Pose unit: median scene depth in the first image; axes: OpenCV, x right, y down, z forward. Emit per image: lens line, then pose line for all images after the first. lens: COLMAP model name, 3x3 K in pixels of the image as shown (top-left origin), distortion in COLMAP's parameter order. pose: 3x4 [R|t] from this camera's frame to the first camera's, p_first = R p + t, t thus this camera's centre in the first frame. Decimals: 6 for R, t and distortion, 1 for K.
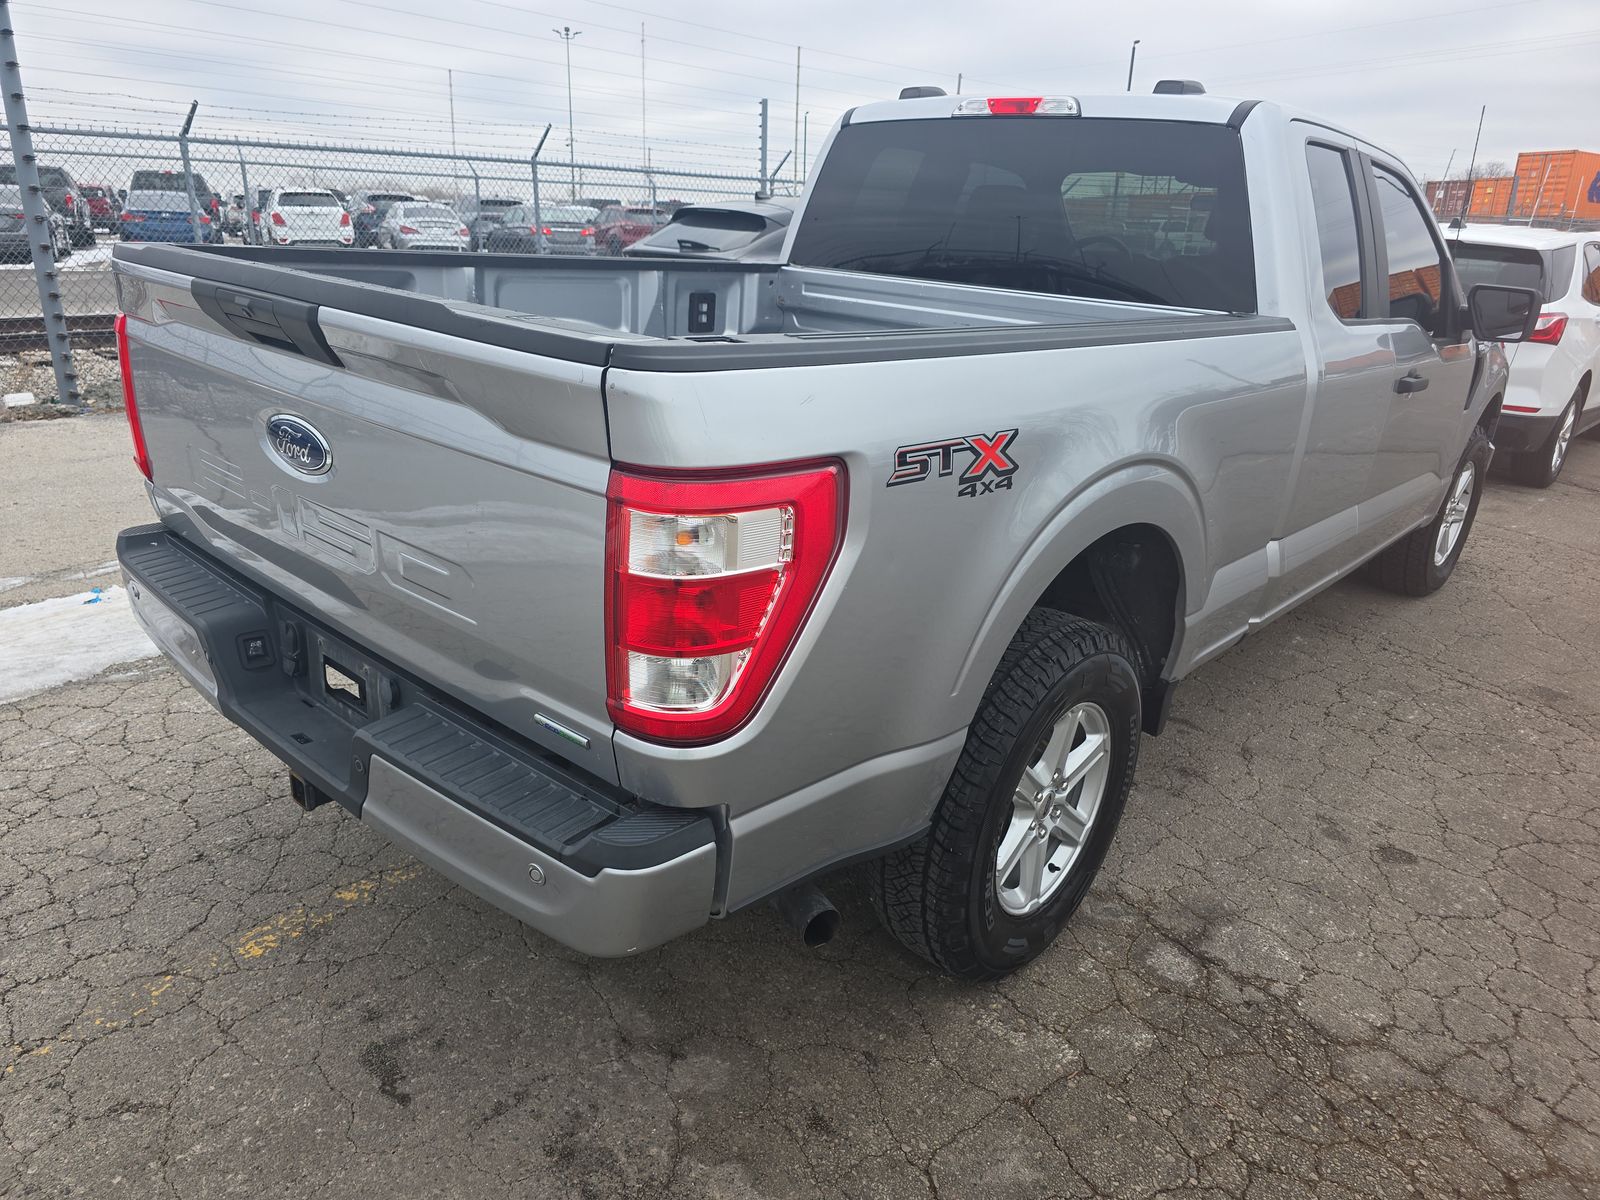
lens RADIAL K [[1061.6, 0, 793.8], [0, 1061.6, 594.9], [0, 0, 1]] dist [0.033667, -0.006916]
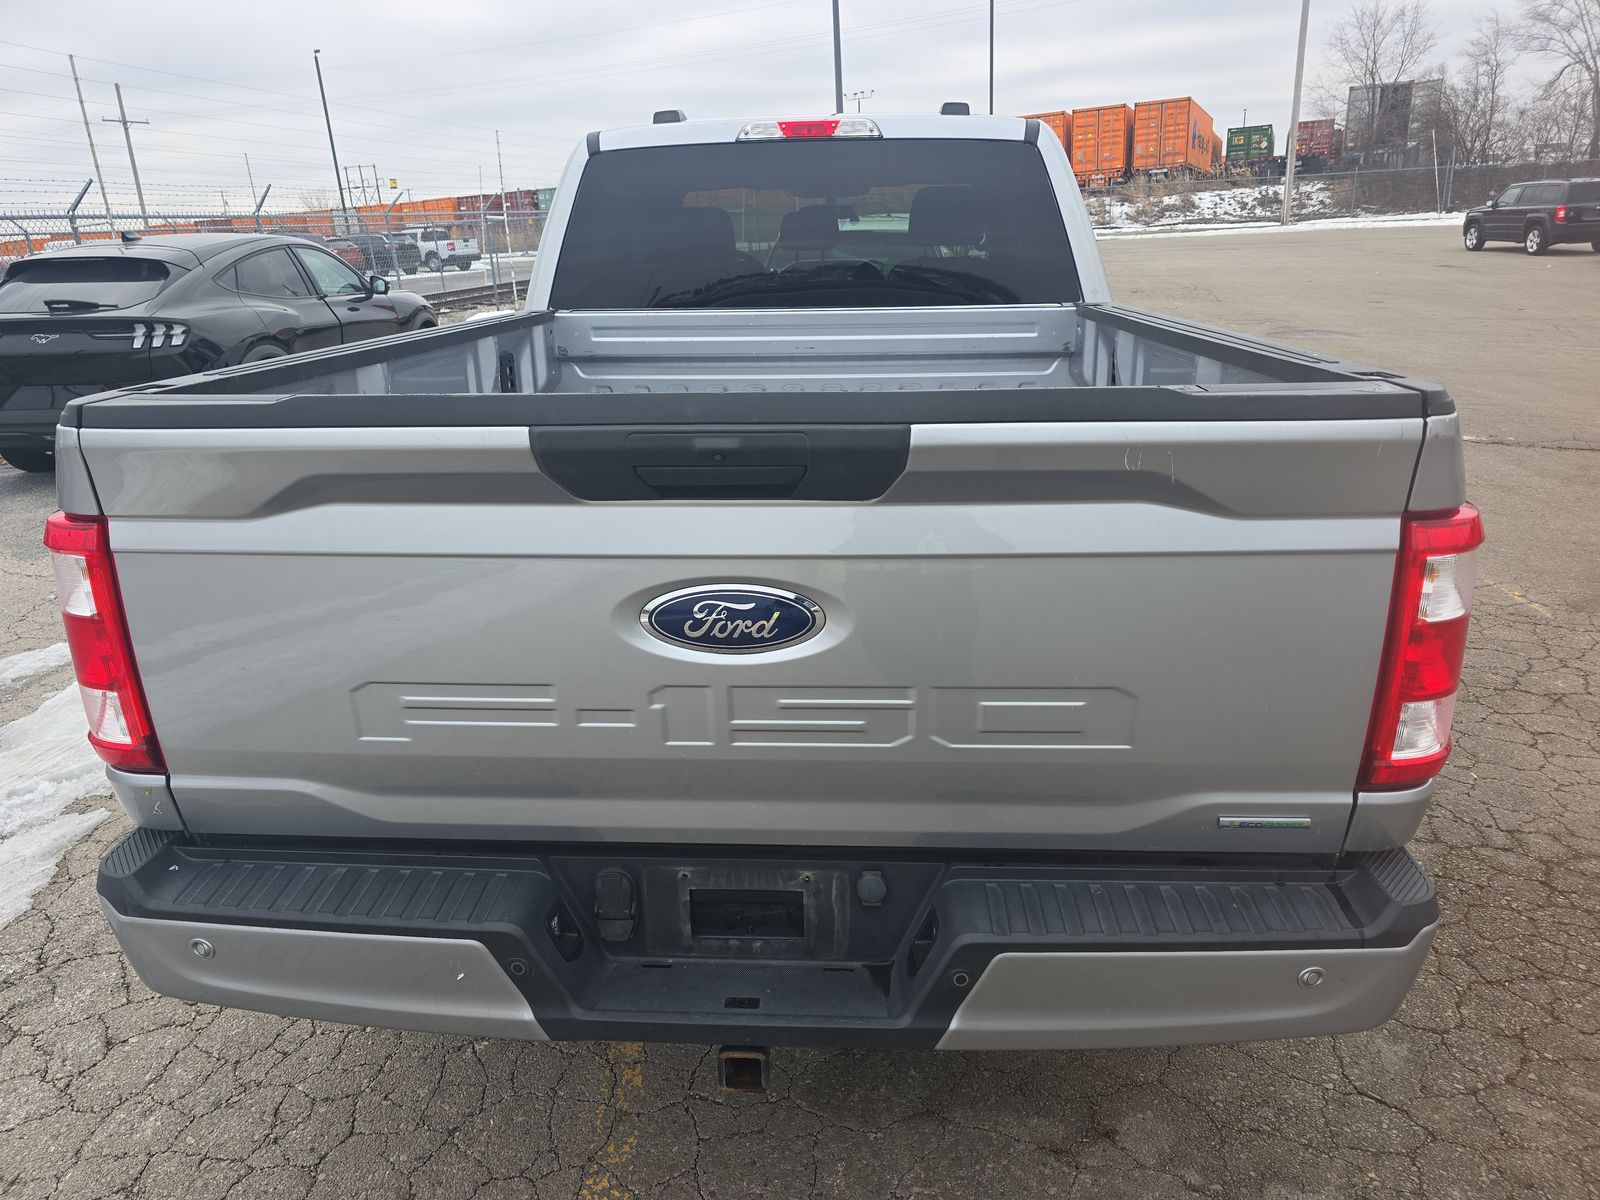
lens RADIAL K [[1061.6, 0, 793.8], [0, 1061.6, 594.9], [0, 0, 1]] dist [0.033667, -0.006916]
pose [[0.791188, -0.268502, 0.549480, -0.481677], [0.273031, 0.959038, 0.075499, -0.116586], [-0.547244, 0.090291, 0.832089, 0.211616]]
